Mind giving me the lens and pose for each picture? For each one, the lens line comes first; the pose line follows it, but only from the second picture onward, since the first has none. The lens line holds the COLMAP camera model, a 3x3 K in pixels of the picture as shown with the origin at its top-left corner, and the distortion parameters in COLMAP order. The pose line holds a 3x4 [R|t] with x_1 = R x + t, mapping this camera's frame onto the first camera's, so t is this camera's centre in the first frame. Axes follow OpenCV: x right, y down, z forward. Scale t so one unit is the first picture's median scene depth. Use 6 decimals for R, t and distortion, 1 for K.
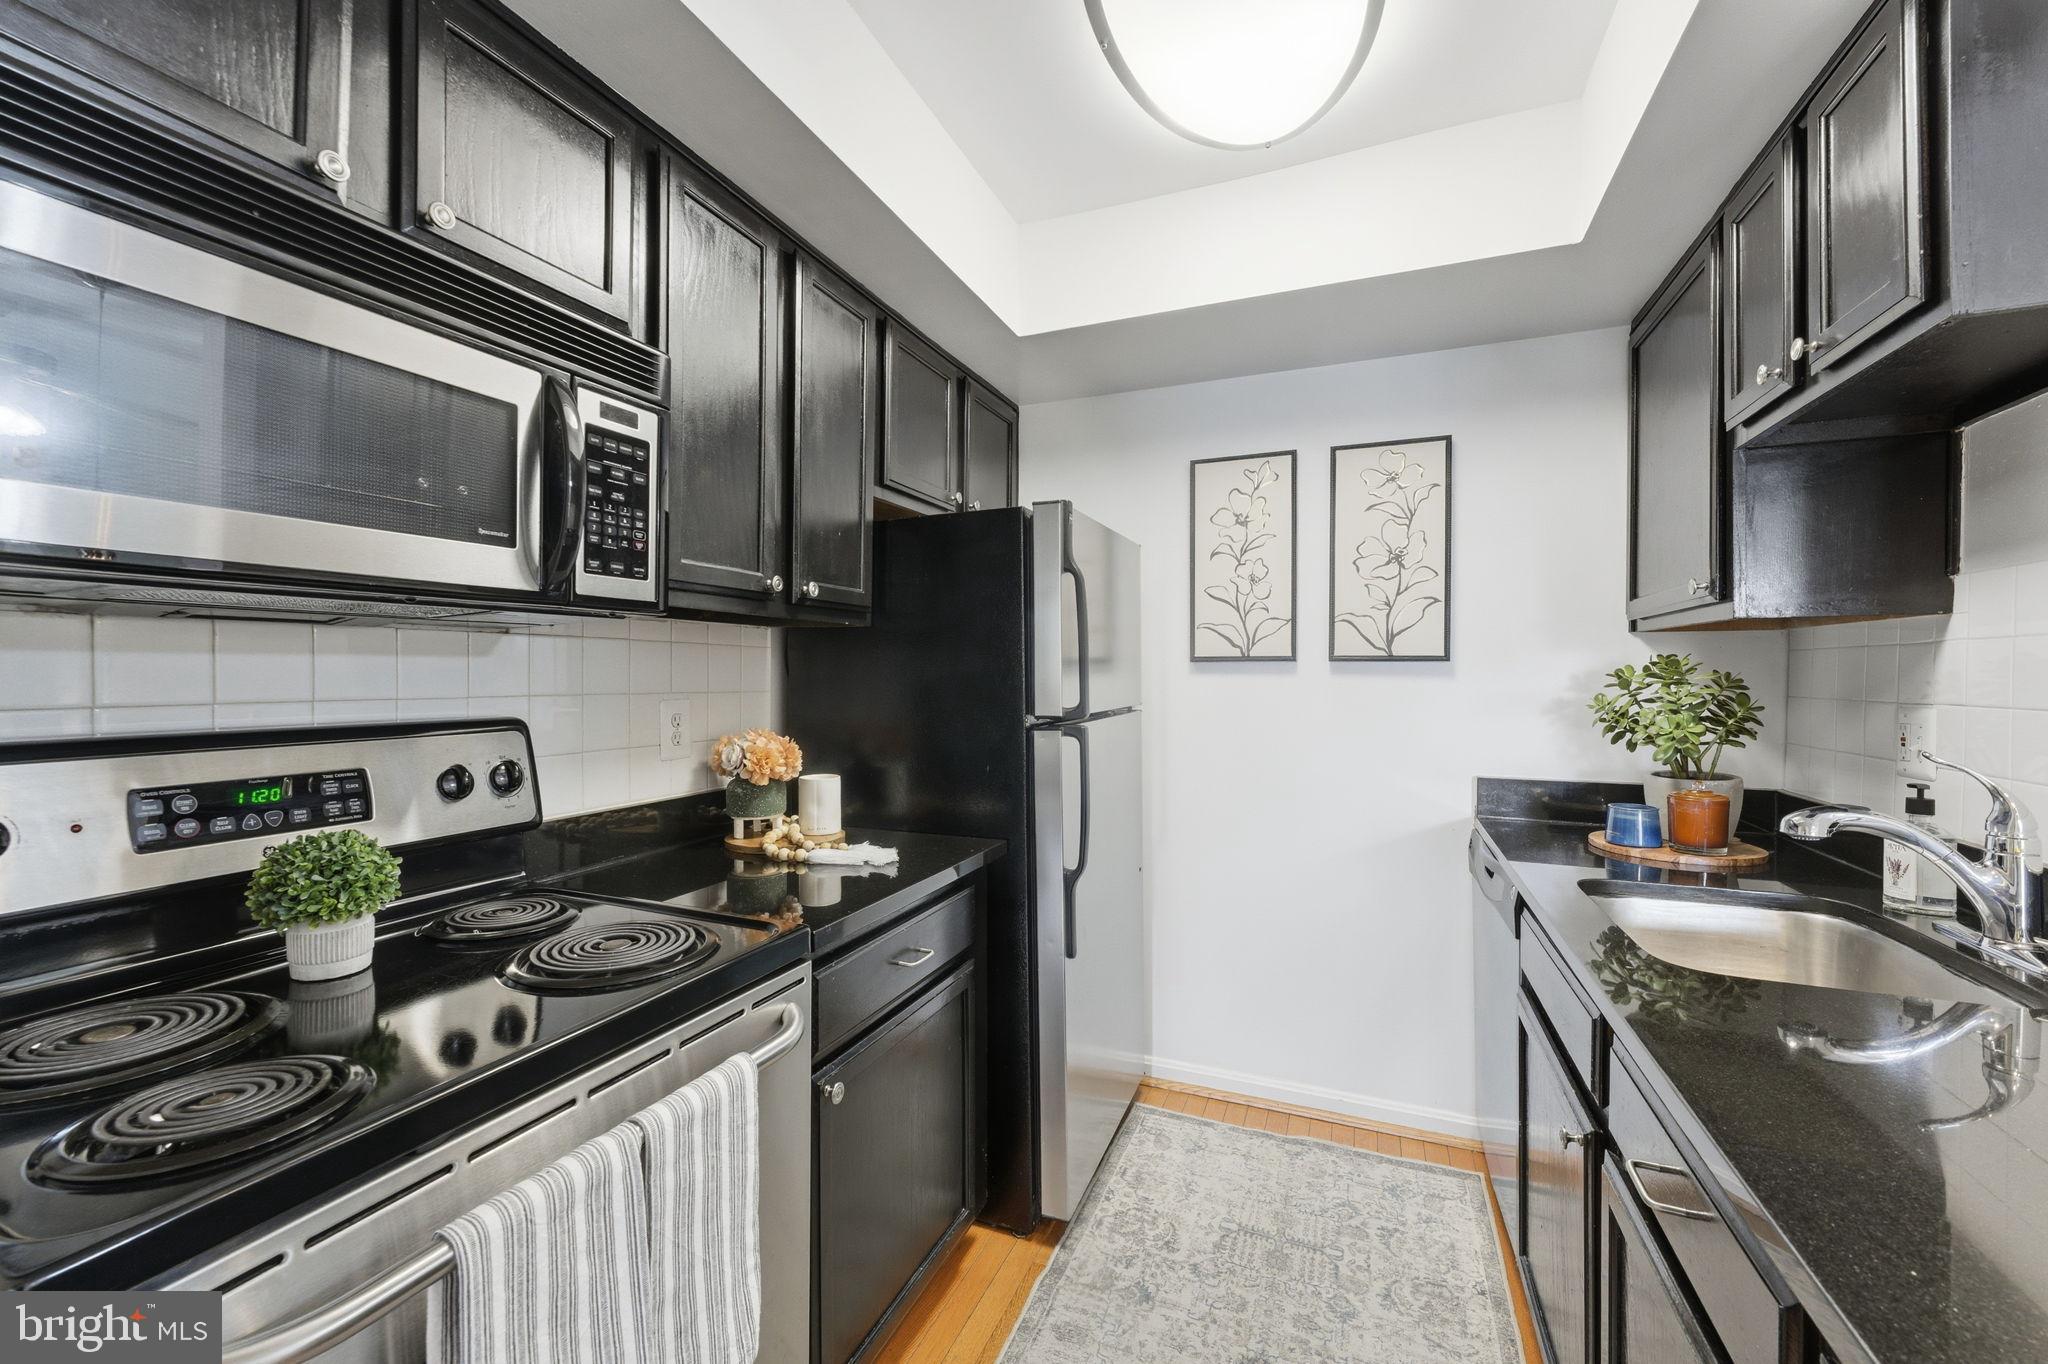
lens RADIAL K [[831.4, 0, 1017.7], [0, 831.4, 675.4], [0, 0, 1]] dist [0.001699, 0.000307]
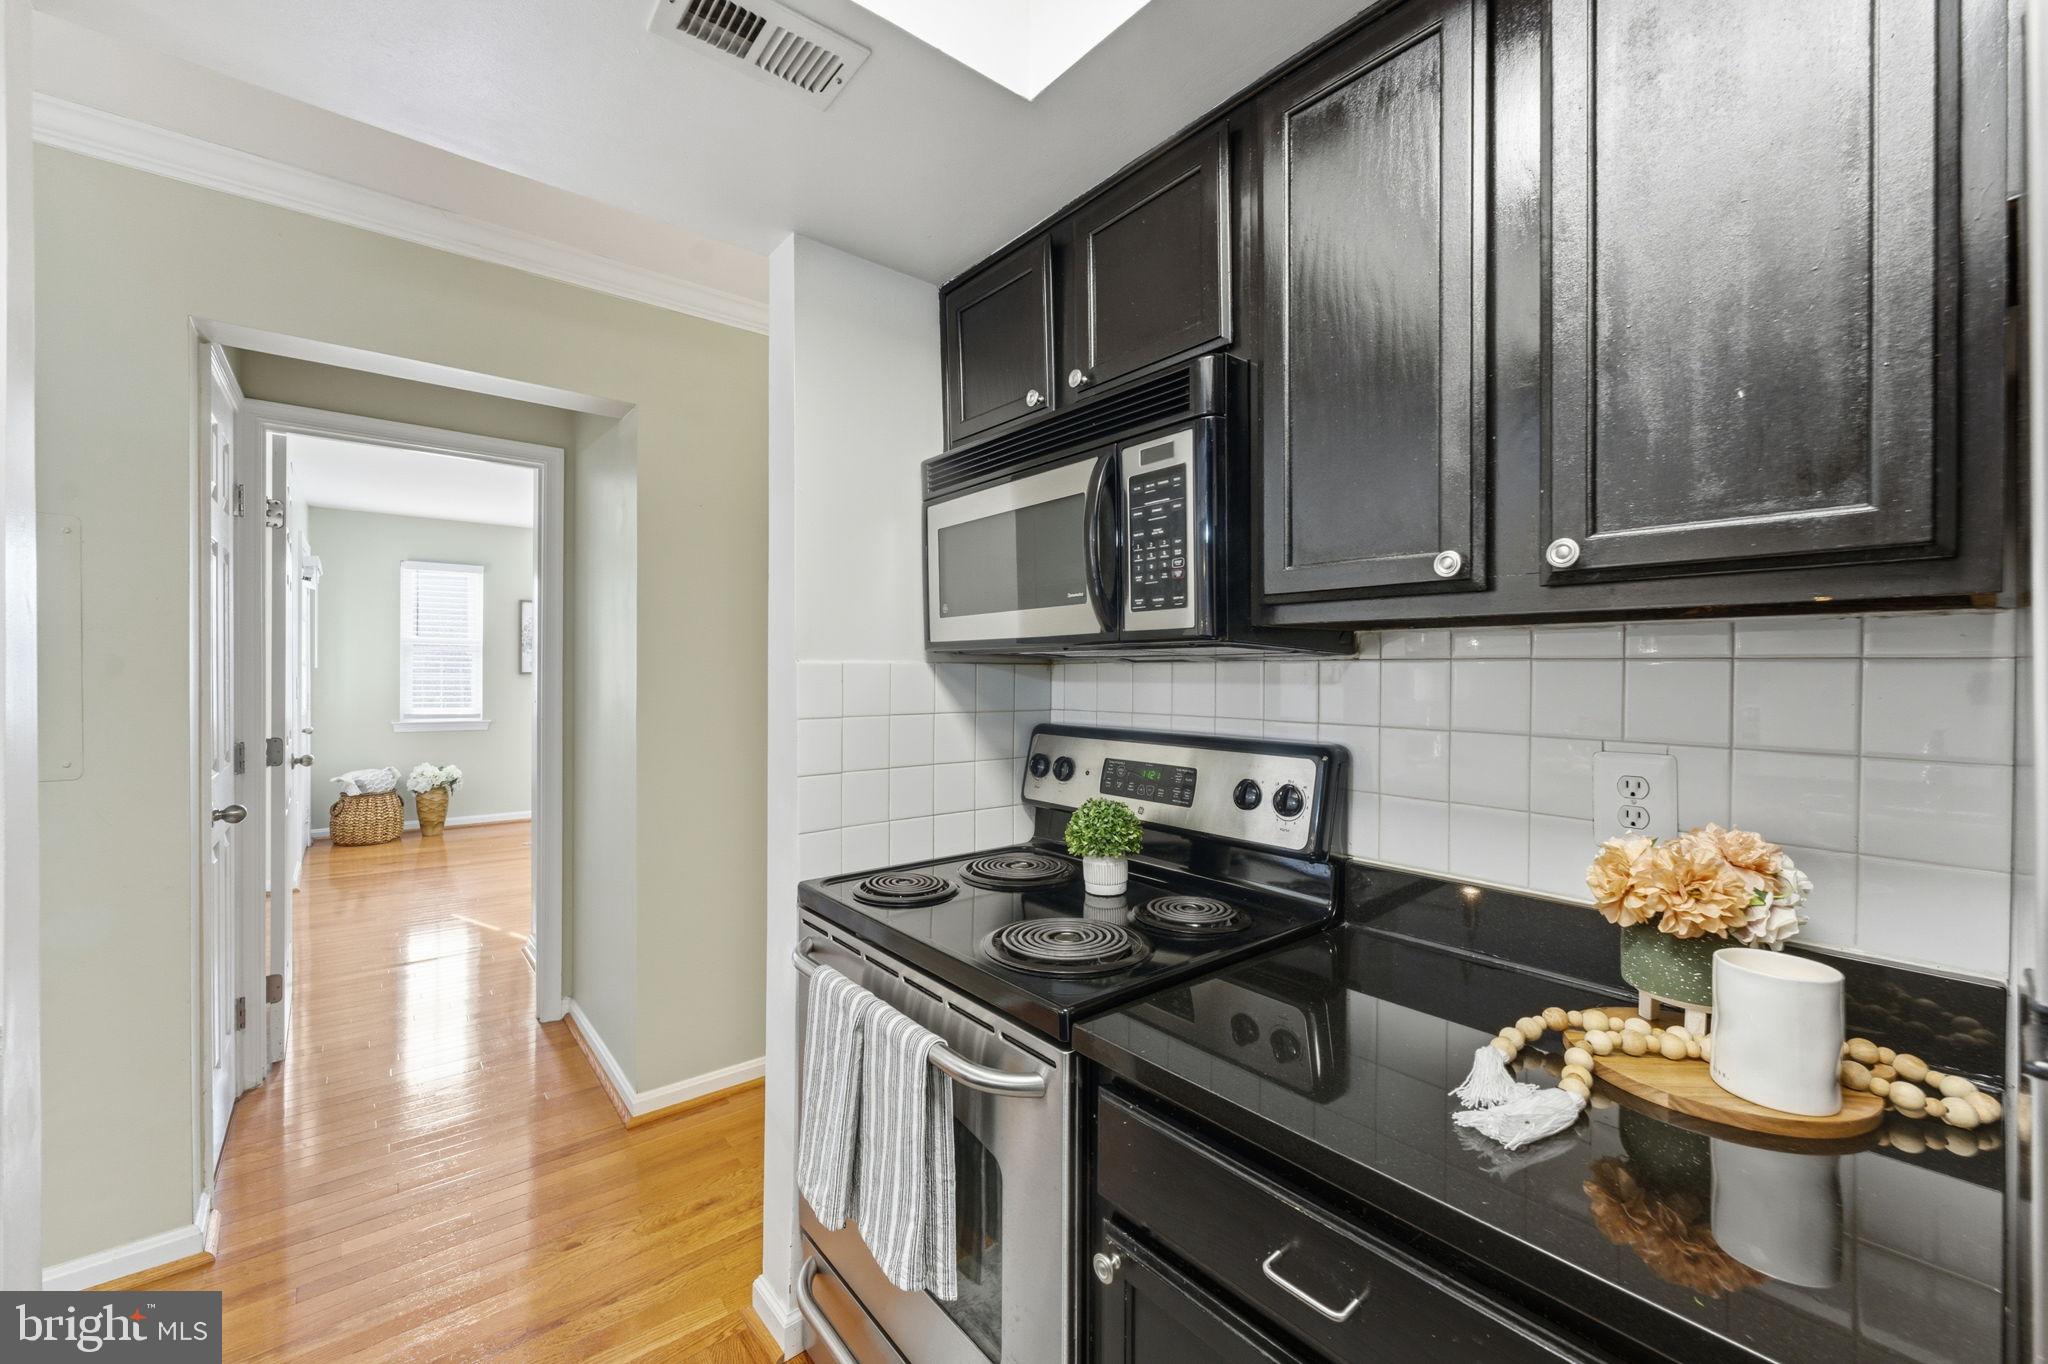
lens RADIAL K [[824.3, 0, 1025.2], [0, 824.3, 673.4], [0, 0, 1]] dist [0.000907, 0.000445]
pose [[-0.467083, -0.002619, -0.884210, 0.483140], [-0.007287, 0.999973, 0.000888, -0.038124], [0.884183, 0.006858, -0.467090, 1.289862]]
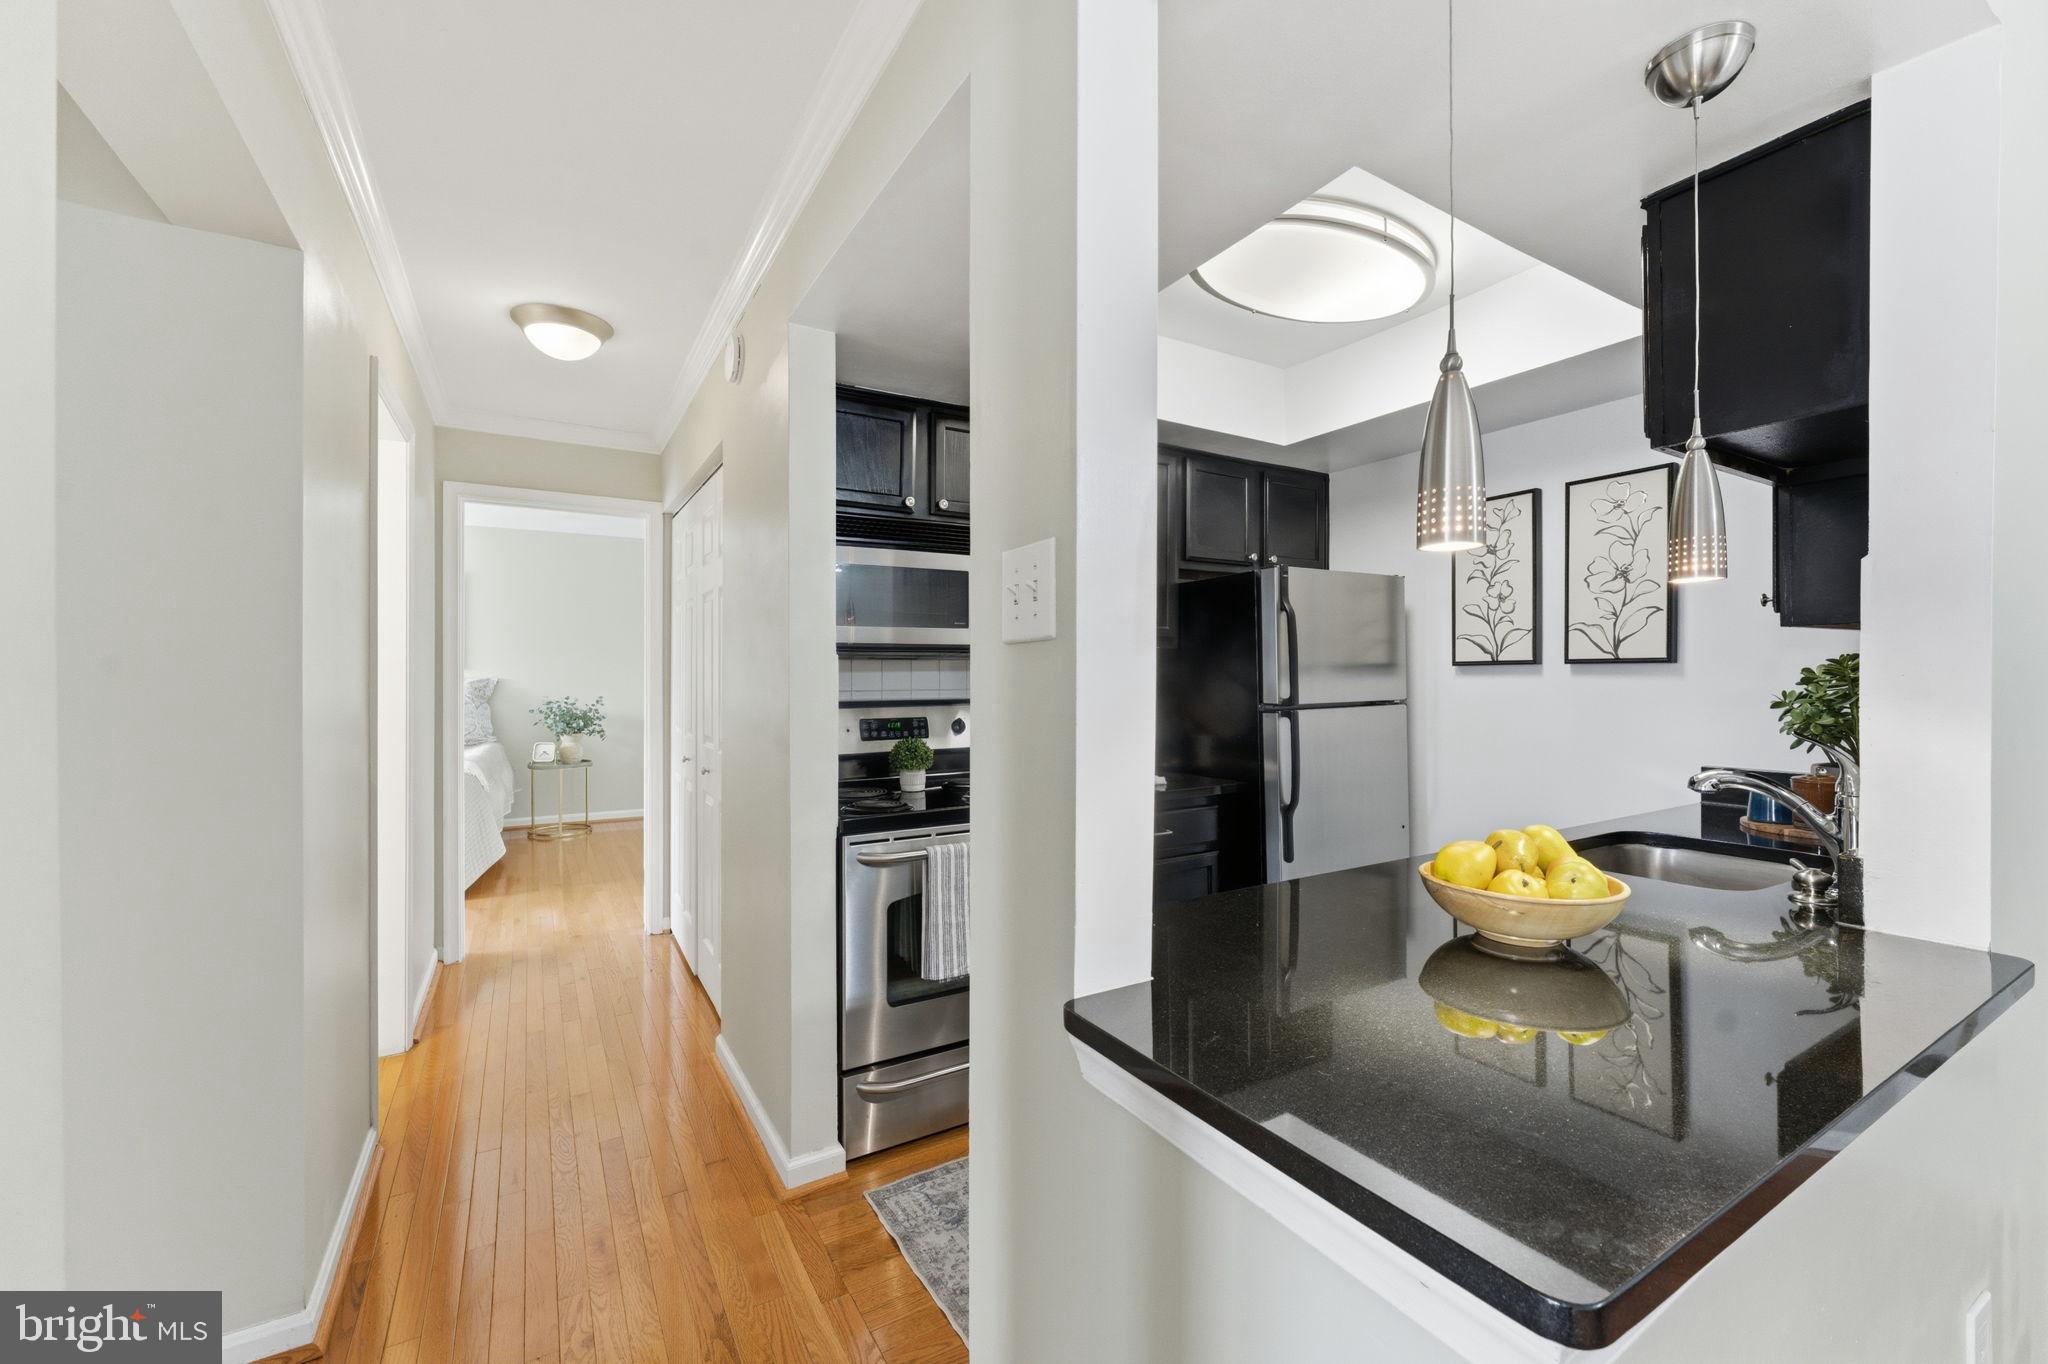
lens RADIAL K [[824.3, 0, 1025.2], [0, 824.3, 673.4], [0, 0, 1]] dist [0.000907, 0.000445]
pose [[0.812060, -0.010131, -0.583485, 0.830642], [0.005699, 0.999939, -0.009430, 0.005801], [0.583545, 0.004333, 0.812069, -0.768146]]
